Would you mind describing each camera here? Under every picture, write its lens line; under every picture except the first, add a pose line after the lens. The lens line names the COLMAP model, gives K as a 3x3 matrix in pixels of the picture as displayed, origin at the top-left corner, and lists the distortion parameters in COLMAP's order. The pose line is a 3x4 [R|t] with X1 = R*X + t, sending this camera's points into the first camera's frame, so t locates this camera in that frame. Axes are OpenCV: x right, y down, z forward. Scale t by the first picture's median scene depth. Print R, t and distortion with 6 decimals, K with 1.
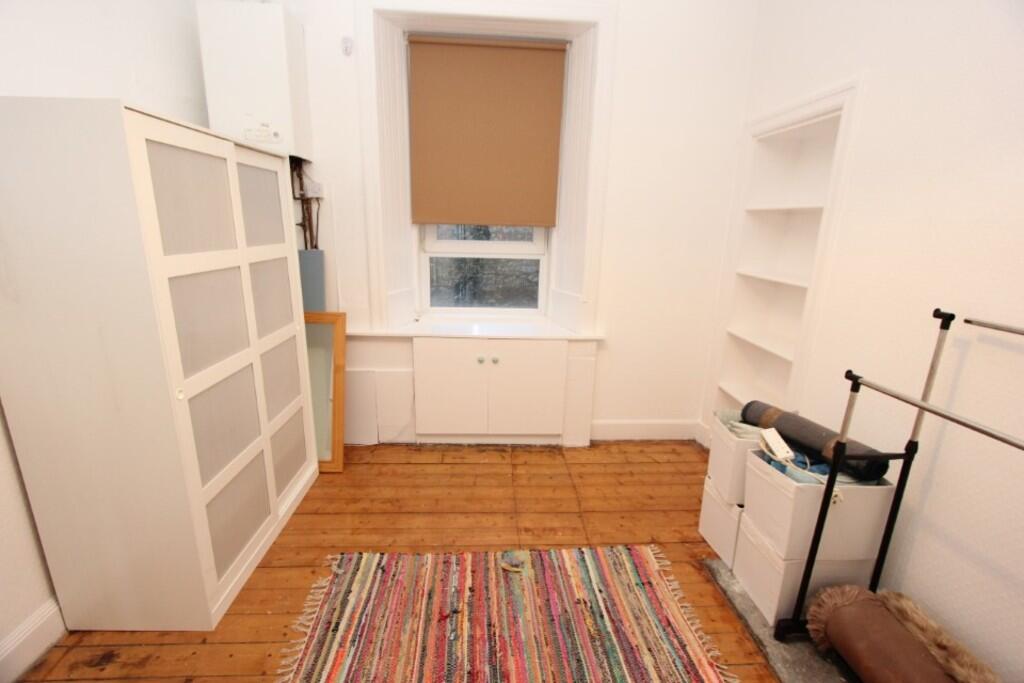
lens RADIAL K [[472.3, 0, 504.1], [0, 472.3, 353.6], [0, 0, 1]] dist [-0.014962, 0.000230]
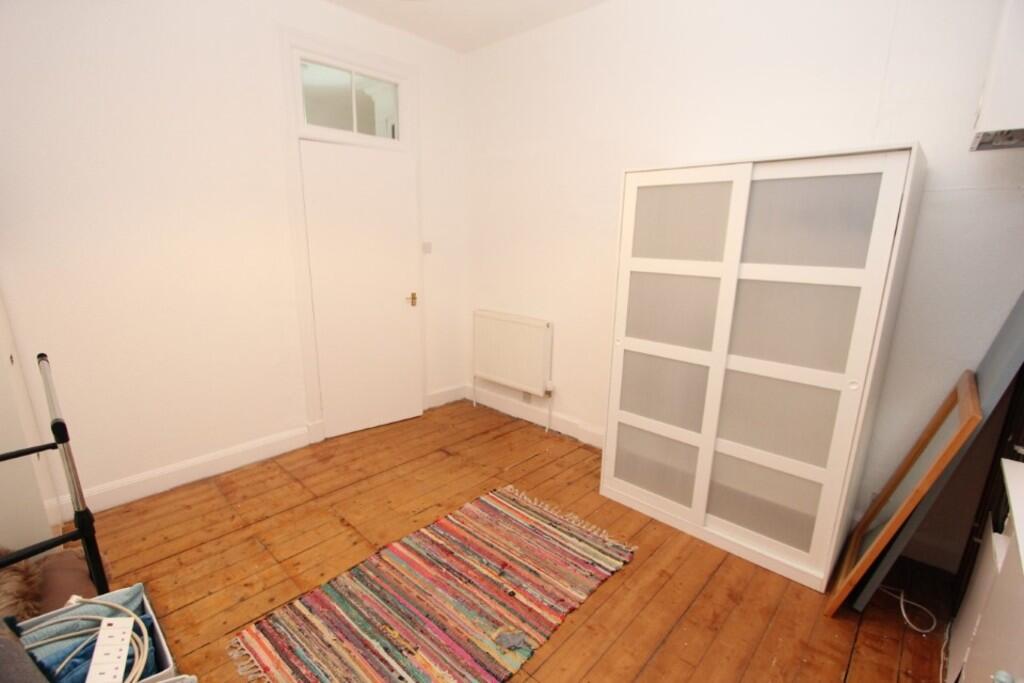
lens RADIAL K [[472.3, 0, 504.1], [0, 472.3, 353.6], [0, 0, 1]] dist [-0.014962, 0.000230]
pose [[-0.721709, 0.134433, -0.679017, 0.527983], [-0.213722, 0.889753, 0.403315, -0.337749], [0.658376, 0.436197, -0.613411, 1.315219]]
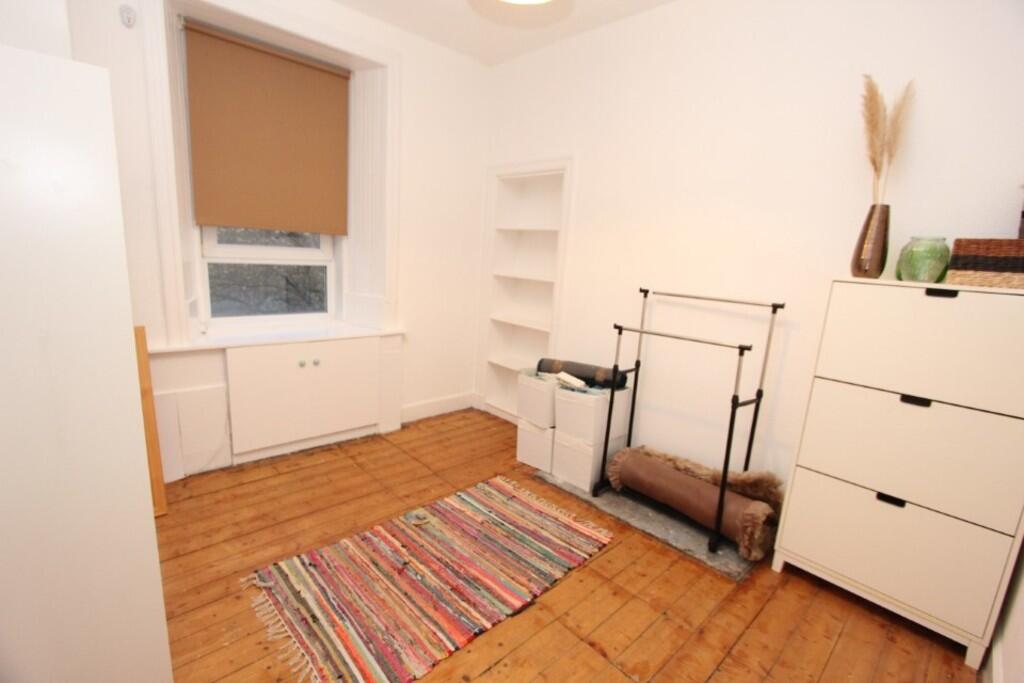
lens RADIAL K [[472.3, 0, 504.1], [0, 472.3, 353.6], [0, 0, 1]] dist [-0.014962, 0.000230]
pose [[0.760663, -0.115093, 0.638863, -0.538425], [0.131738, 0.991047, 0.021686, 0.039763], [-0.635639, 0.067667, 0.769015, -0.070228]]
